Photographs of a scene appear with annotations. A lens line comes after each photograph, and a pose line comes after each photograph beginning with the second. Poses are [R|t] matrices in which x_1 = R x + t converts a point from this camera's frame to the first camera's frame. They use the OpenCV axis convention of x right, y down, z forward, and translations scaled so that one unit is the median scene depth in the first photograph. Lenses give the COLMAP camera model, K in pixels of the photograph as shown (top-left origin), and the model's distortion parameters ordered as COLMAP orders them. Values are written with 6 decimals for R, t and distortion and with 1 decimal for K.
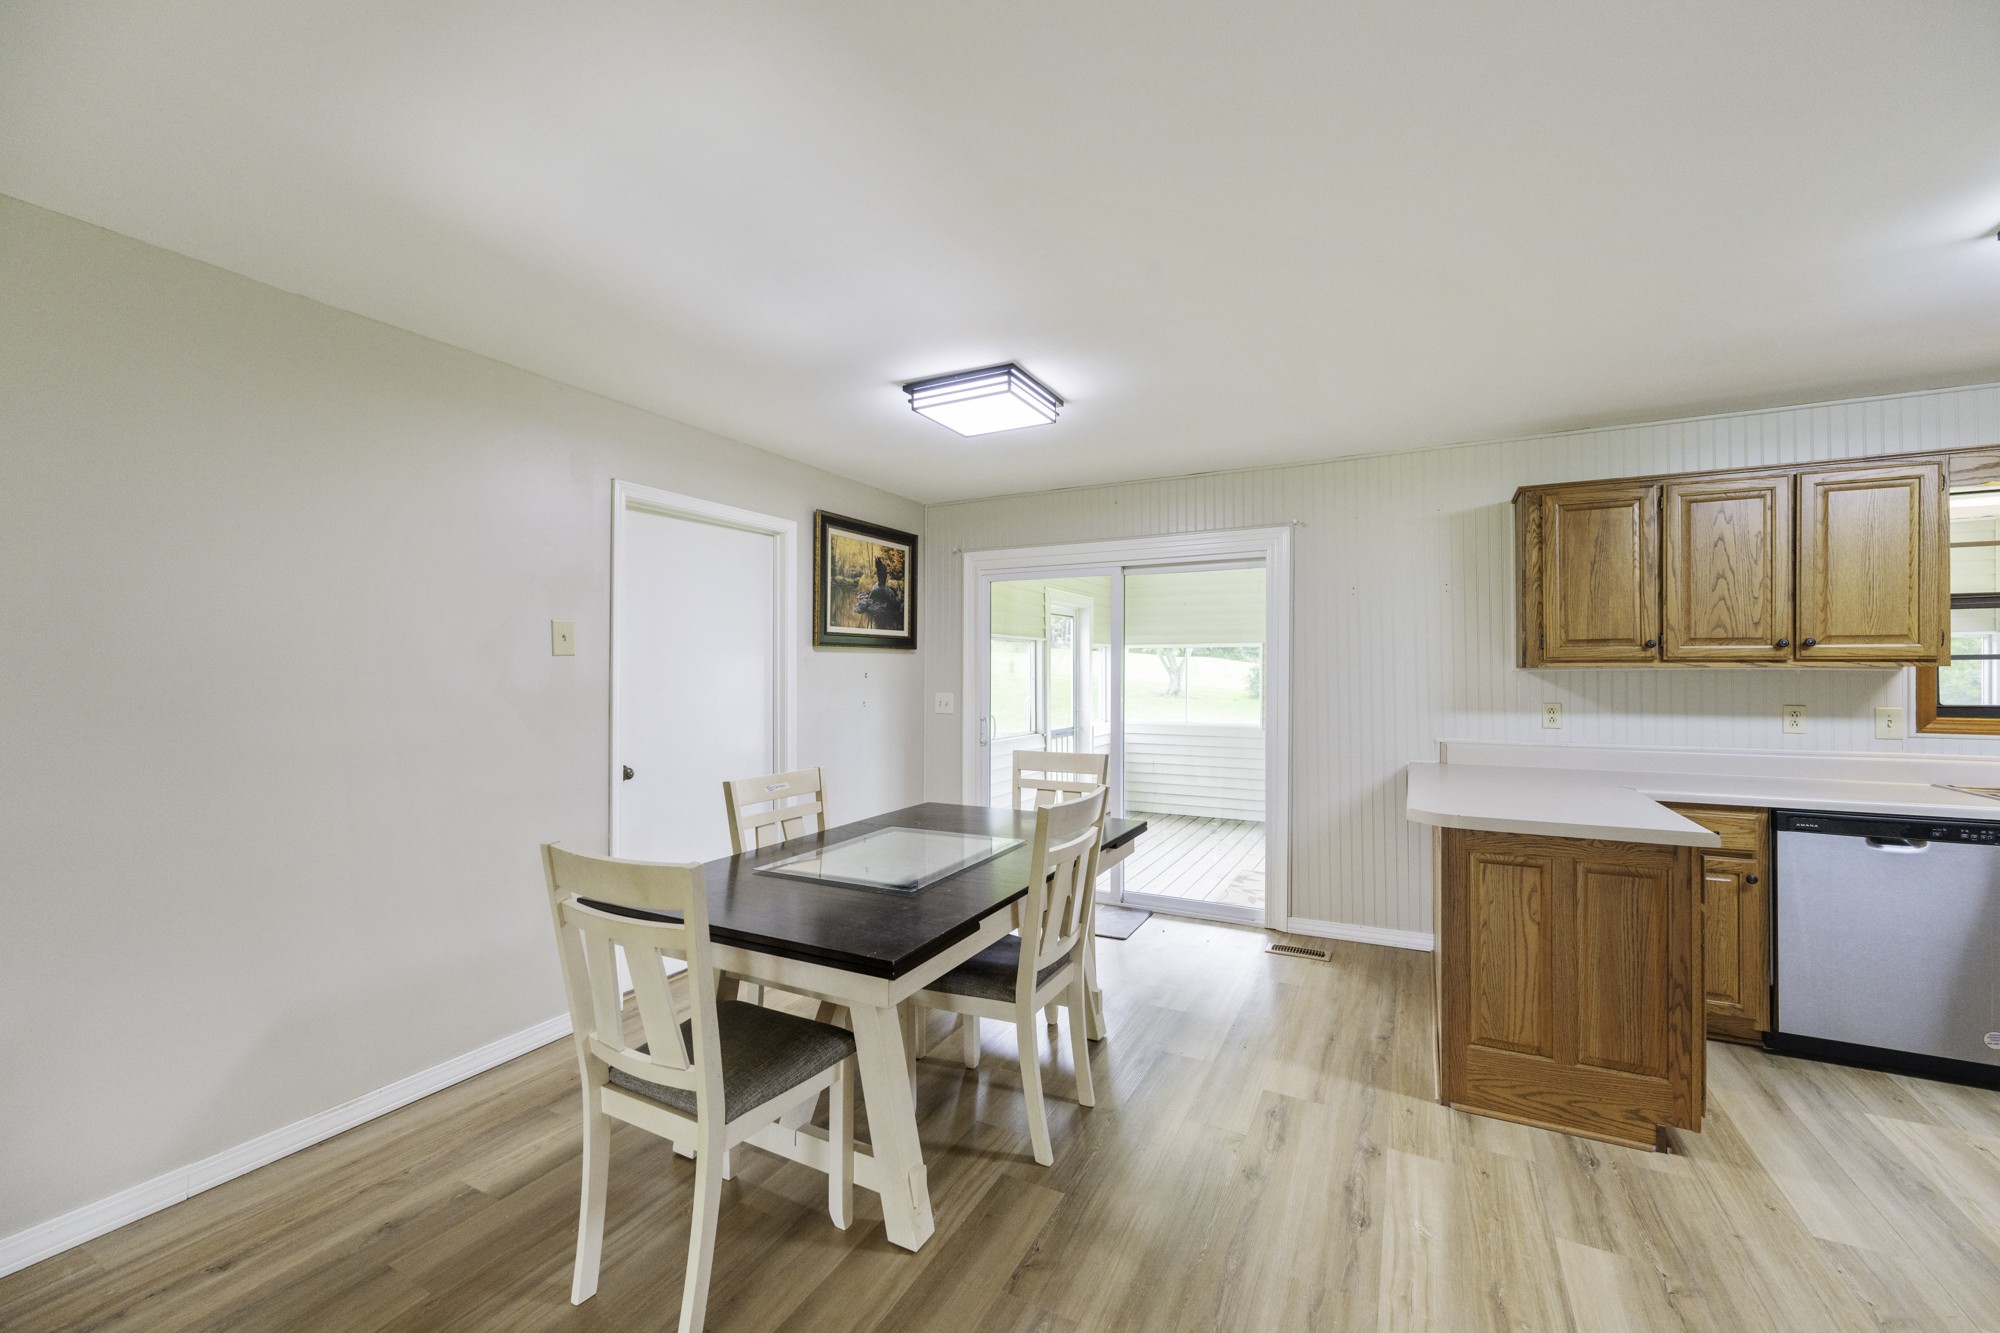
lens RADIAL K [[797.9, 0, 1000.3], [0, 797.9, 664.6], [0, 0, 1]] dist [-0.008454, 0.002061]
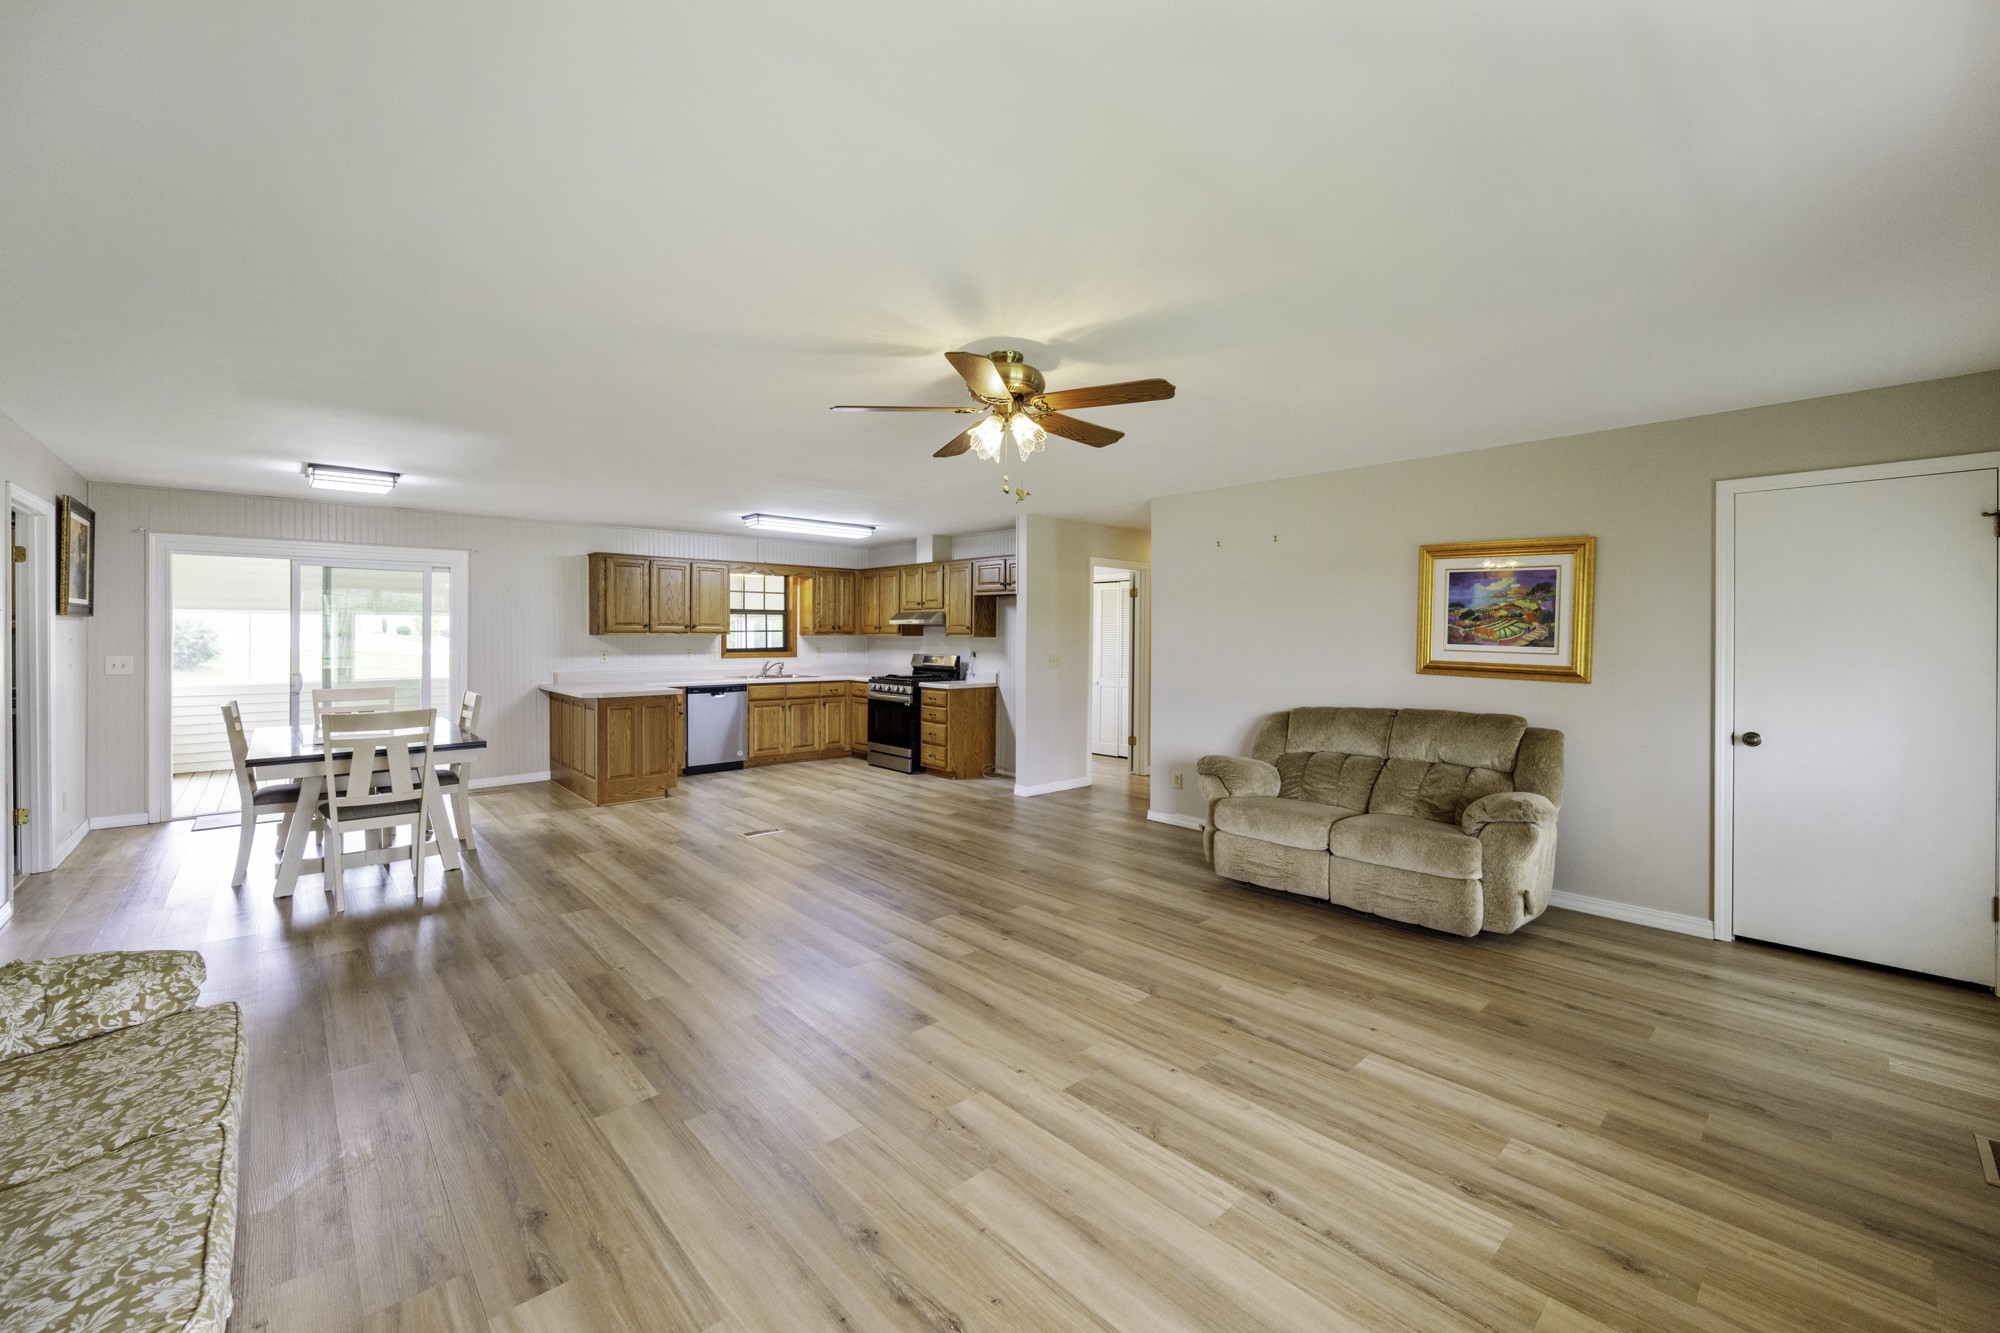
lens RADIAL K [[797.9, 0, 1003.6], [0, 797.9, 646.3], [0, 0, 1]] dist [-0.008454, 0.002061]
pose [[0.345540, -0.013699, 0.938304, -1.142083], [-0.011102, 0.999764, 0.018685, -0.020280], [-0.938338, -0.016873, 0.345306, -0.908532]]
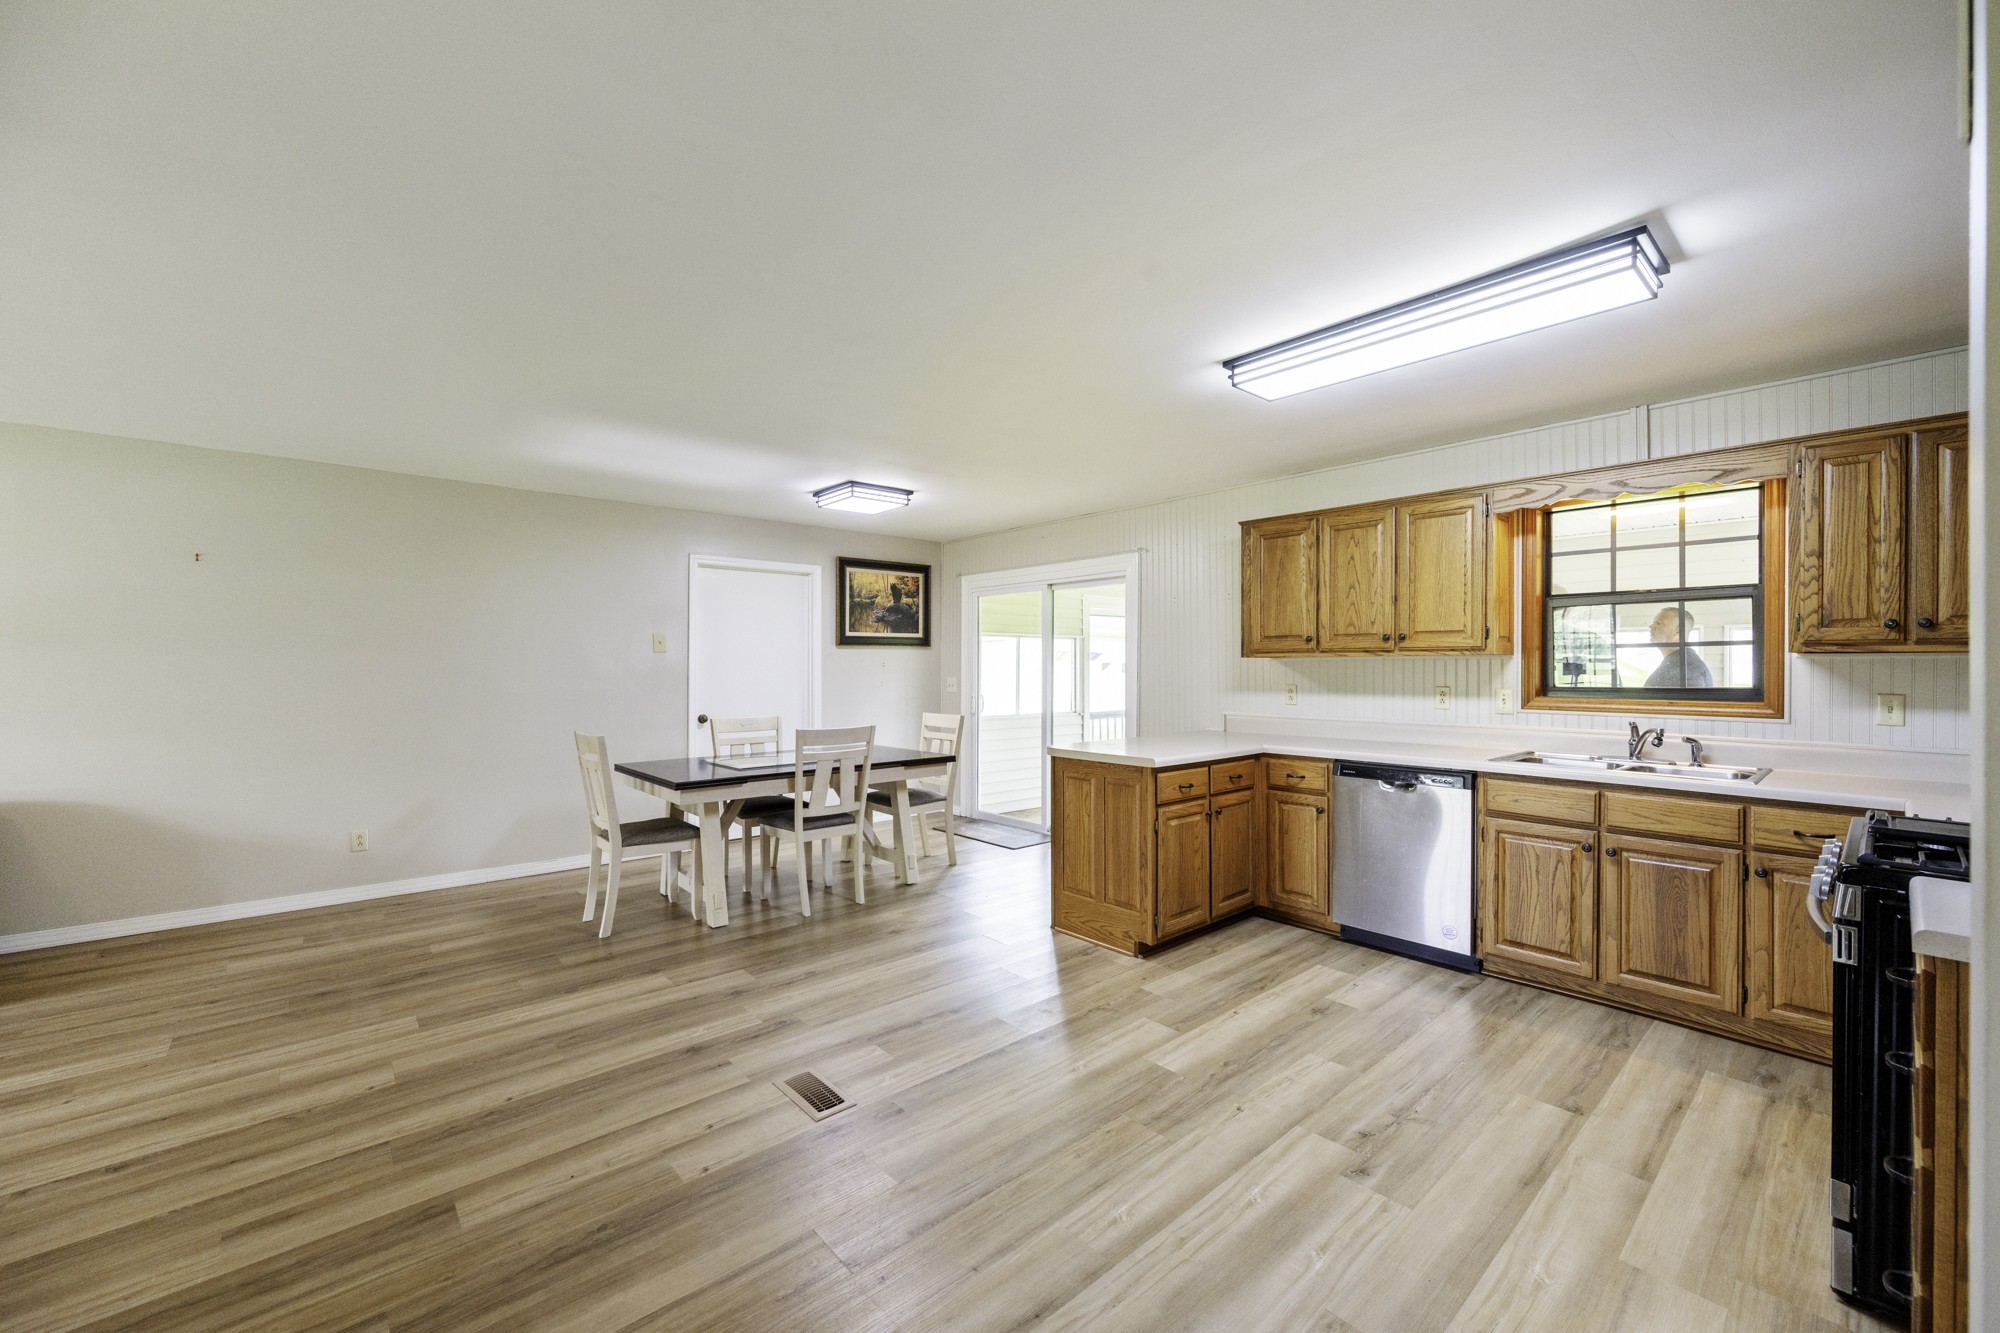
lens RADIAL K [[797.9, 0, 998.1], [0, 797.9, 663.9], [0, 0, 1]] dist [-0.008454, 0.002061]
pose [[0.931829, -0.000849, -0.362895, 0.851628], [0.003262, 0.999976, 0.006038, 0.006313], [0.362882, -0.006810, 0.931810, -0.443621]]
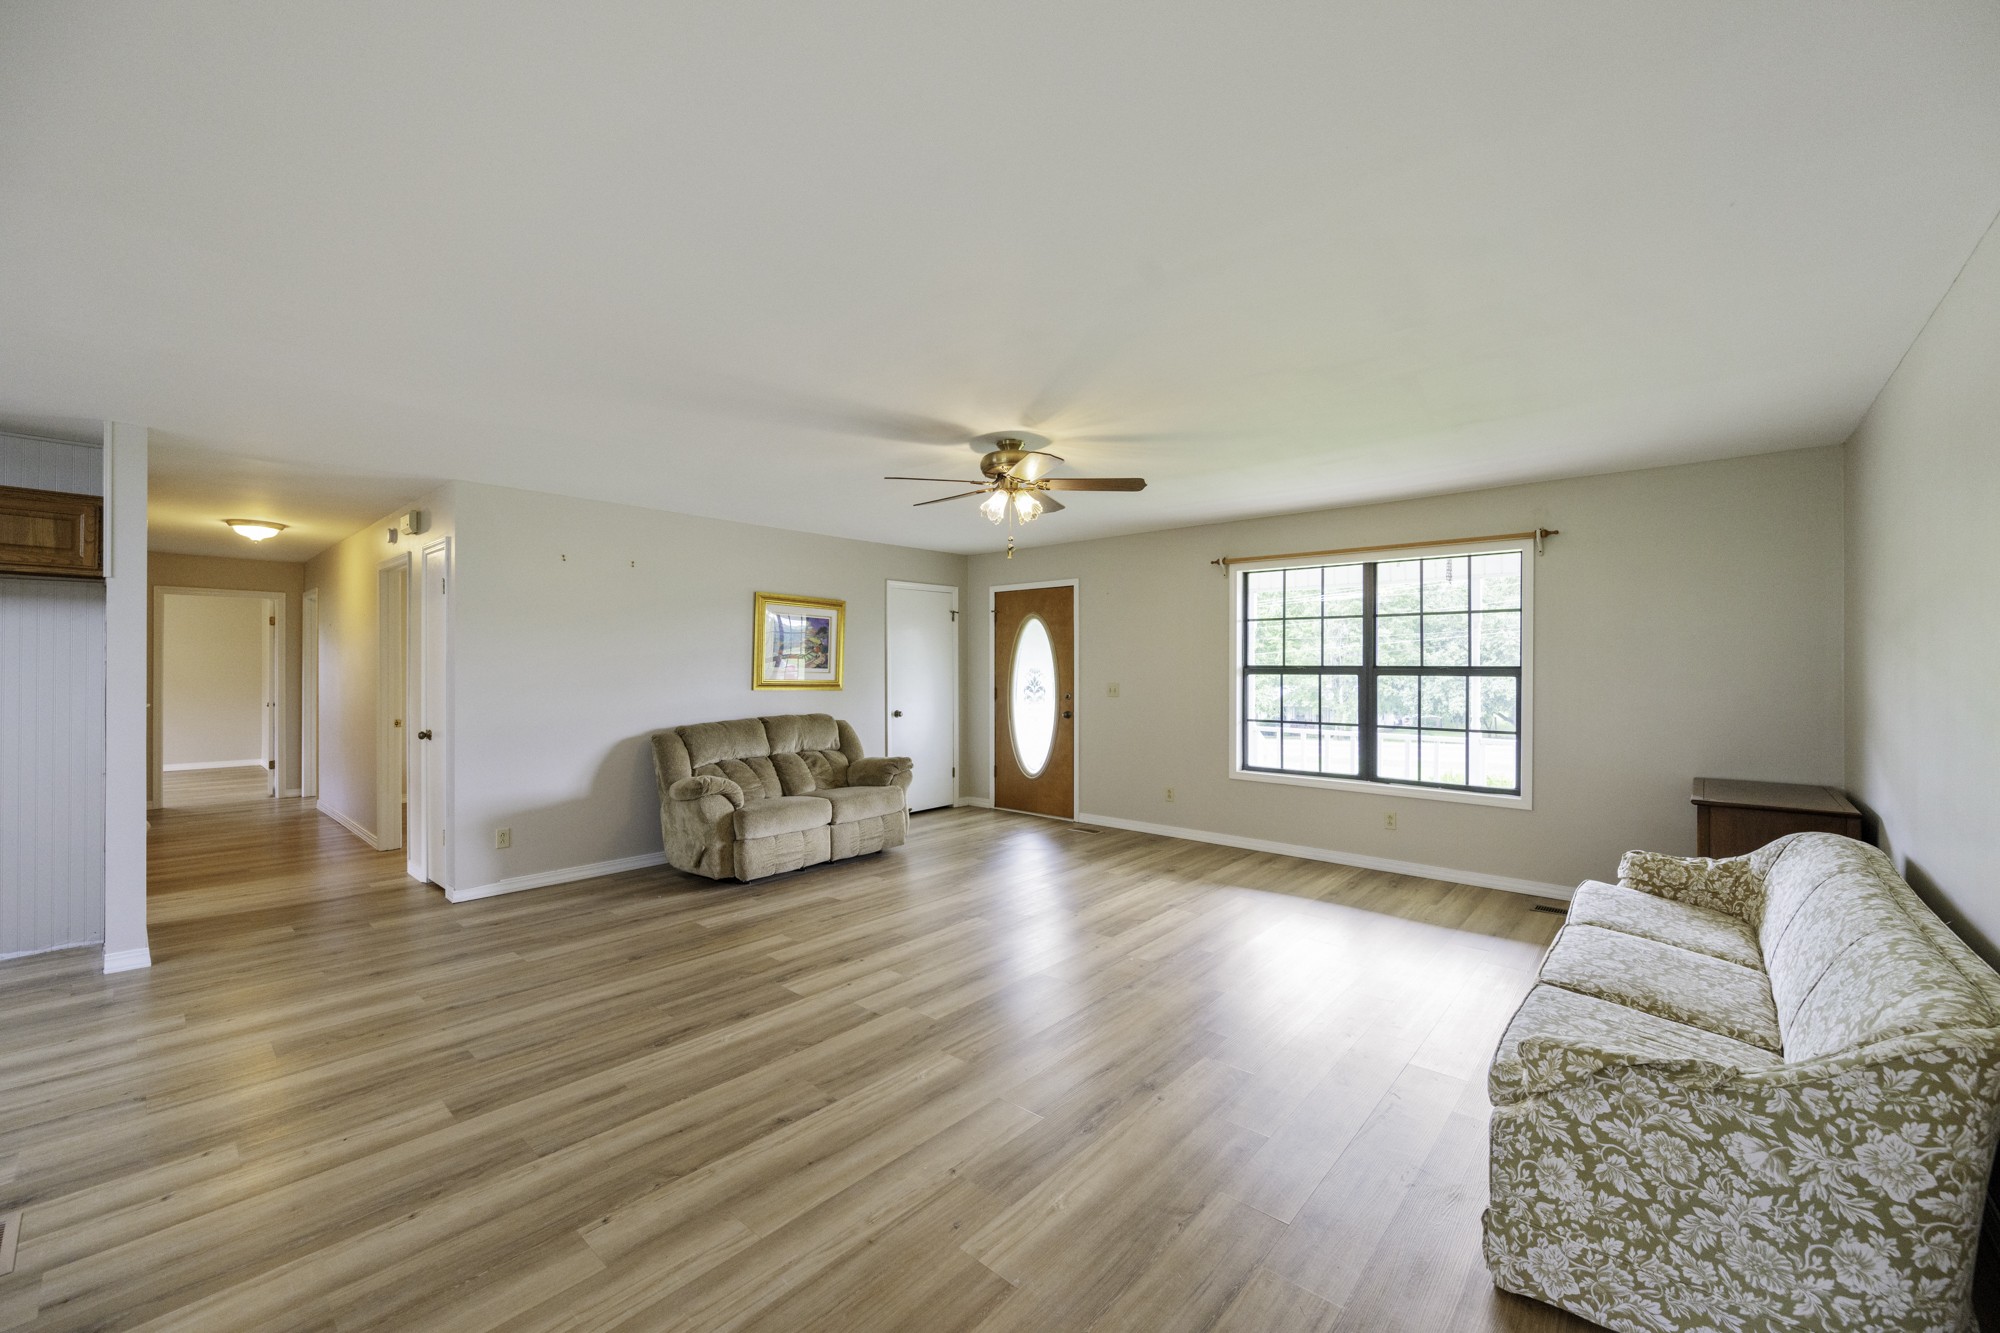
lens RADIAL K [[797.9, 0, 998.2], [0, 797.9, 658.9], [0, 0, 1]] dist [-0.008454, 0.002061]
pose [[-0.968255, -0.001336, 0.249960, -0.520629], [-0.005646, 0.999848, -0.016525, 0.003955], [-0.249900, -0.017411, -0.968115, 0.634043]]
